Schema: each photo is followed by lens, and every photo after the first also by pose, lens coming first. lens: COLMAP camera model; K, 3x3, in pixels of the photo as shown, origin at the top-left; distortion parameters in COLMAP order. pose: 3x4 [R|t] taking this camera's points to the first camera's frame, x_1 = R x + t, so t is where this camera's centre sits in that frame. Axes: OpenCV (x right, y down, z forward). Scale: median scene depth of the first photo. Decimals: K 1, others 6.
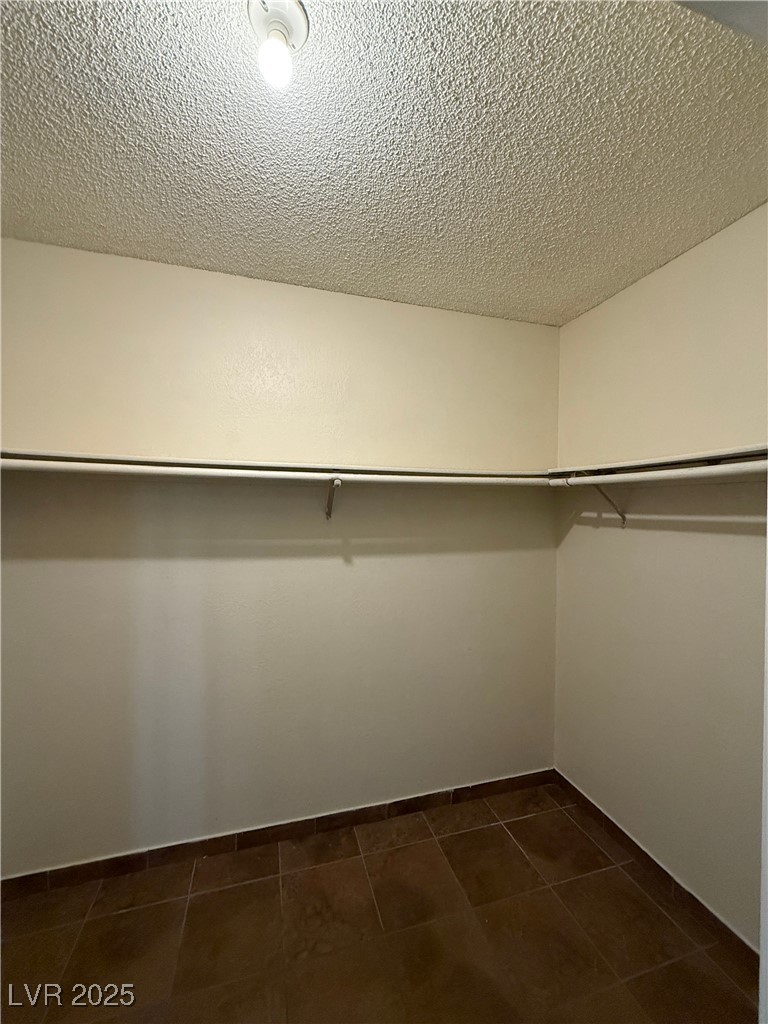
lens RADIAL K [[408.4, 0, 385.8], [0, 408.4, 510.5], [0, 0, 1]] dist [-0.000168, 0.000279]
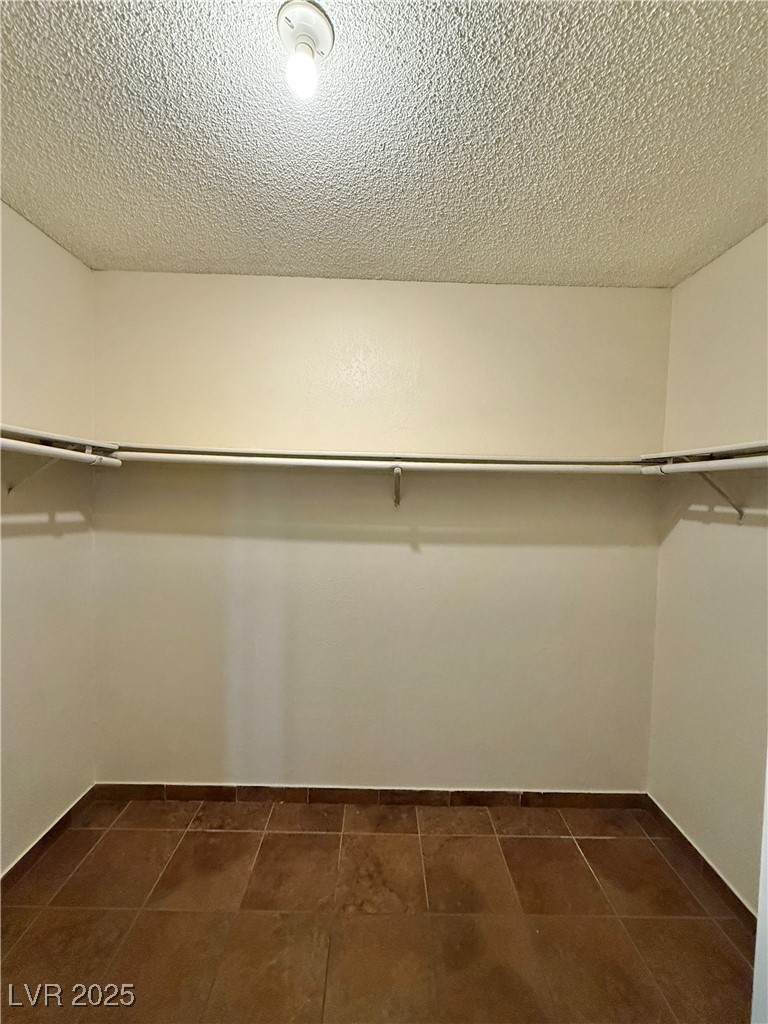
lens RADIAL K [[408.4, 0, 388.1], [0, 408.4, 509.1], [0, 0, 1]] dist [-0.000168, 0.000279]
pose [[0.961724, 0.023489, -0.273011, 0.144270], [-0.017354, 0.999540, 0.024864, 0.003275], [0.273469, -0.019175, 0.961690, 0.008536]]
